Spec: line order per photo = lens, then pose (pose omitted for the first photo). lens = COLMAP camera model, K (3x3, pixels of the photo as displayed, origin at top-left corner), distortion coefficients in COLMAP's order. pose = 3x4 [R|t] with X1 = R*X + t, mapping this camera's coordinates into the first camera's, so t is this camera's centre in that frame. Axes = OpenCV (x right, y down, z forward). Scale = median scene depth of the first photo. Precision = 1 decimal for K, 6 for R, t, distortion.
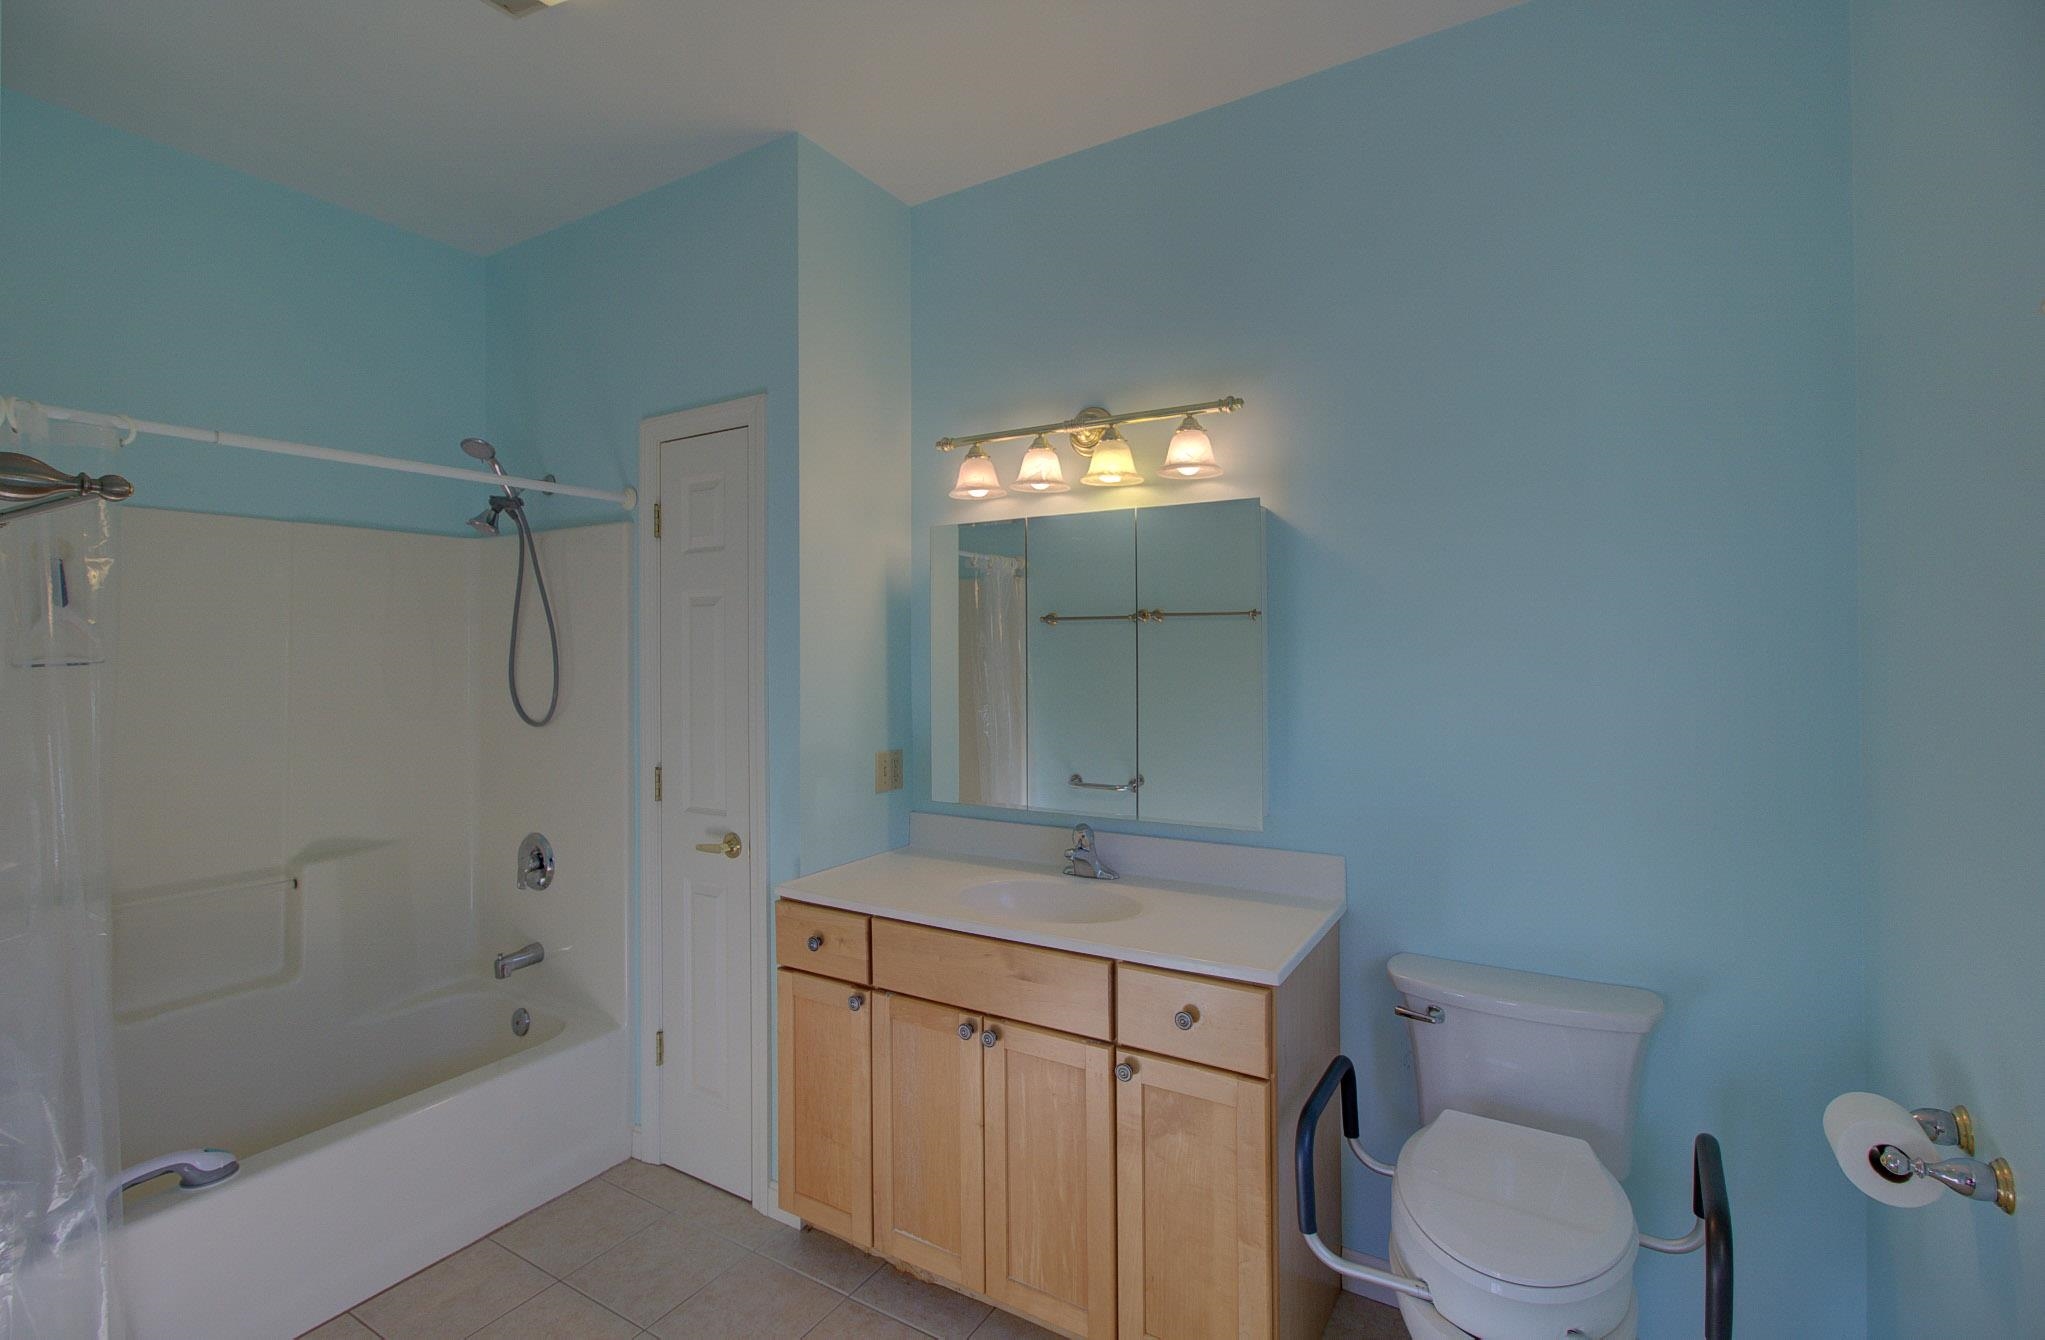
lens RADIAL K [[940.4, 0, 1025.5], [0, 940.4, 657.1], [0, 0, 1]] dist [-0.013459, 0.002339]
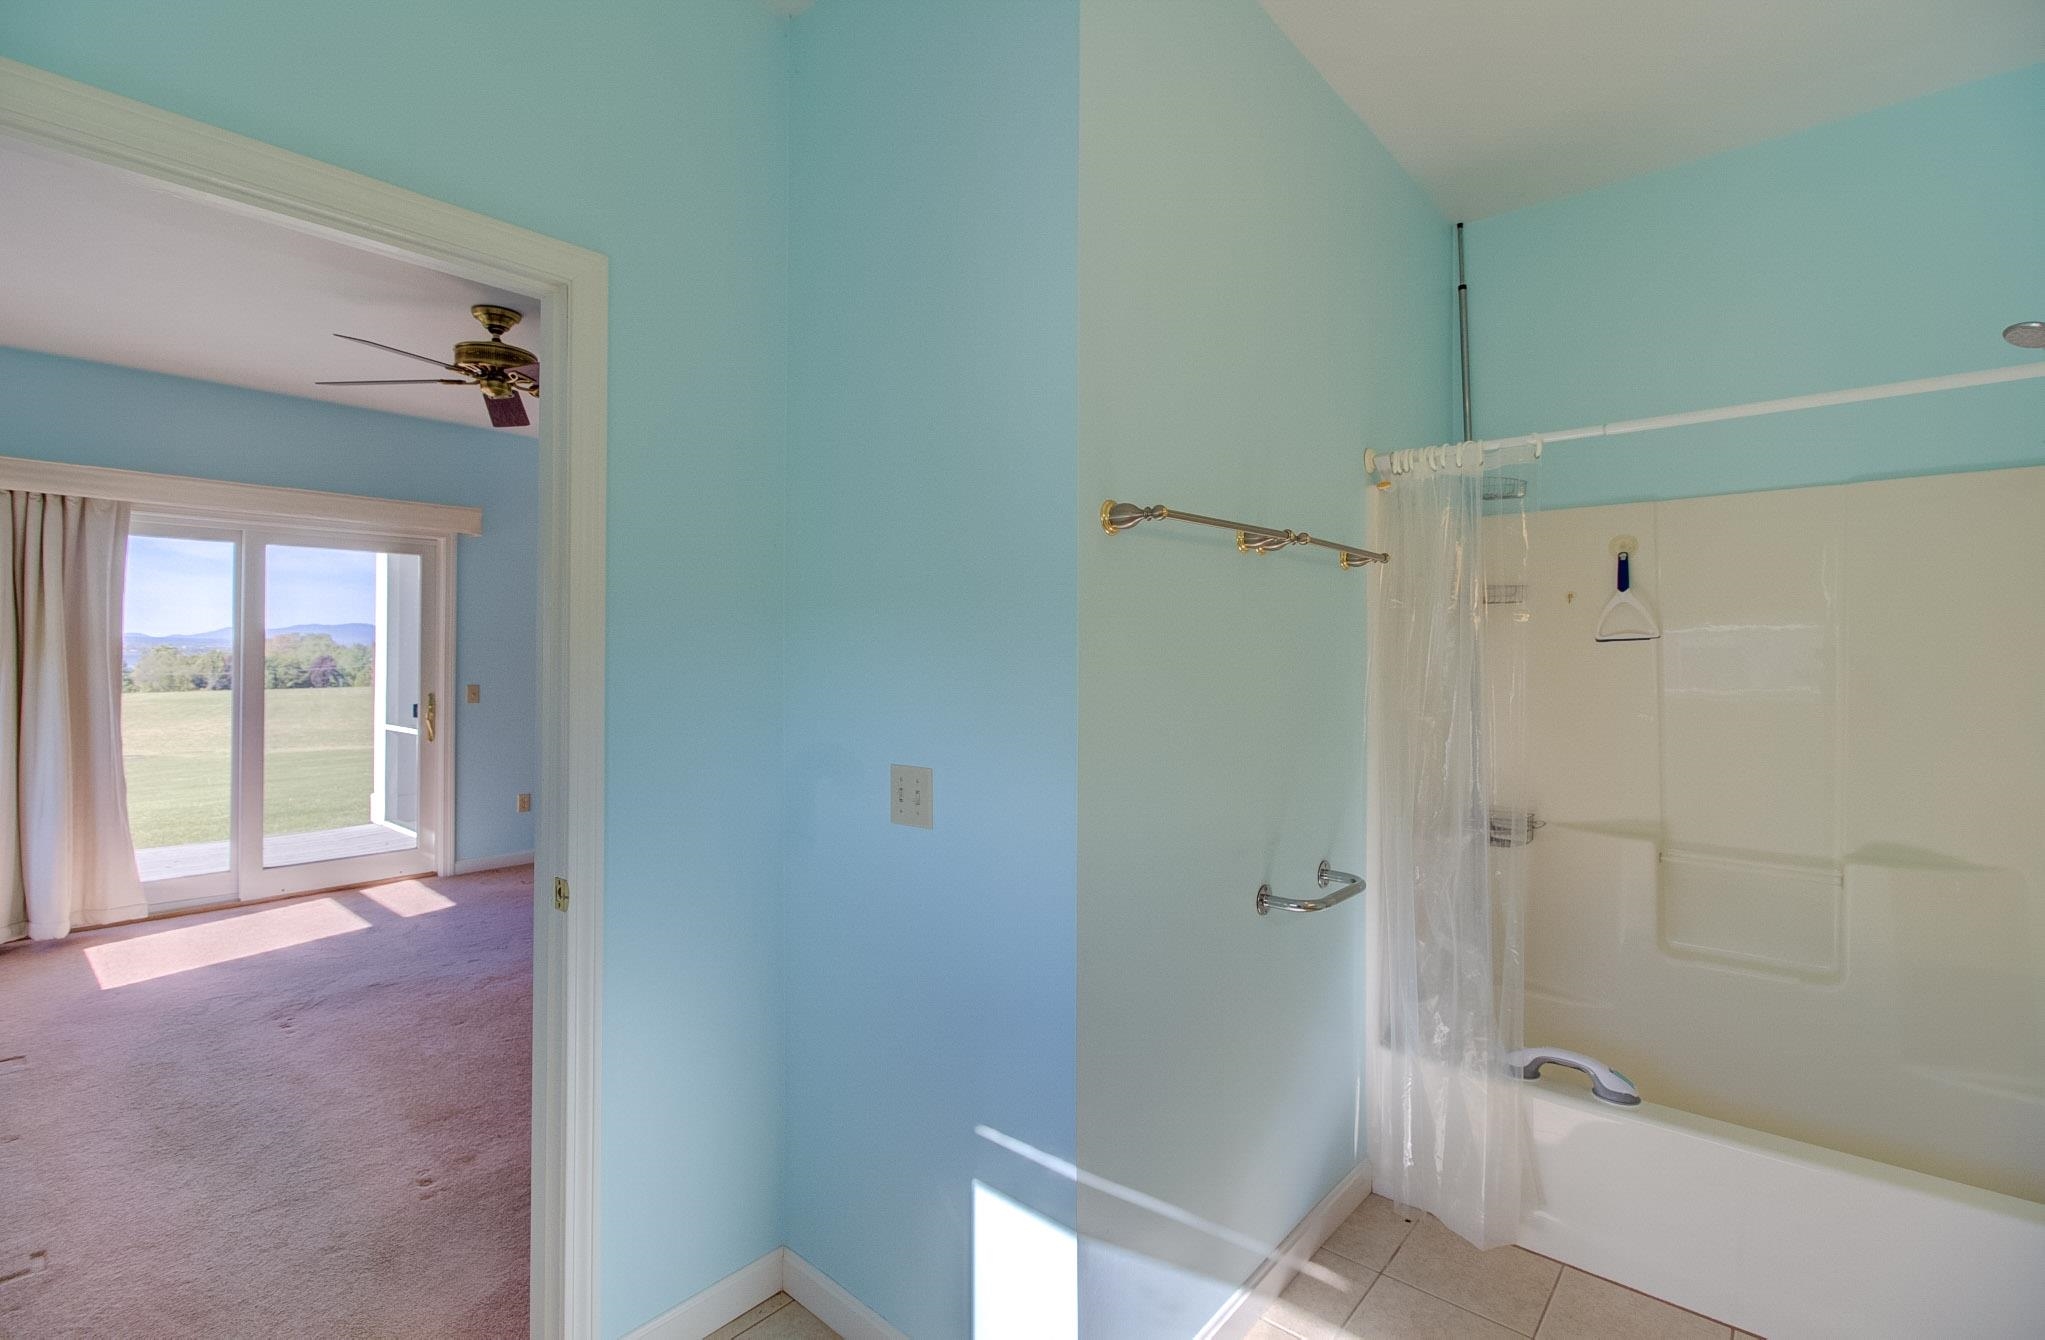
lens RADIAL K [[940.4, 0, 1019.1], [0, 940.4, 653.0], [0, 0, 1]] dist [-0.013459, 0.002339]
pose [[-0.183548, 0.005213, -0.982997, 0.281747], [-0.010488, 0.999919, 0.007261, 0.023257], [0.982955, 0.011642, -0.183478, 0.406781]]
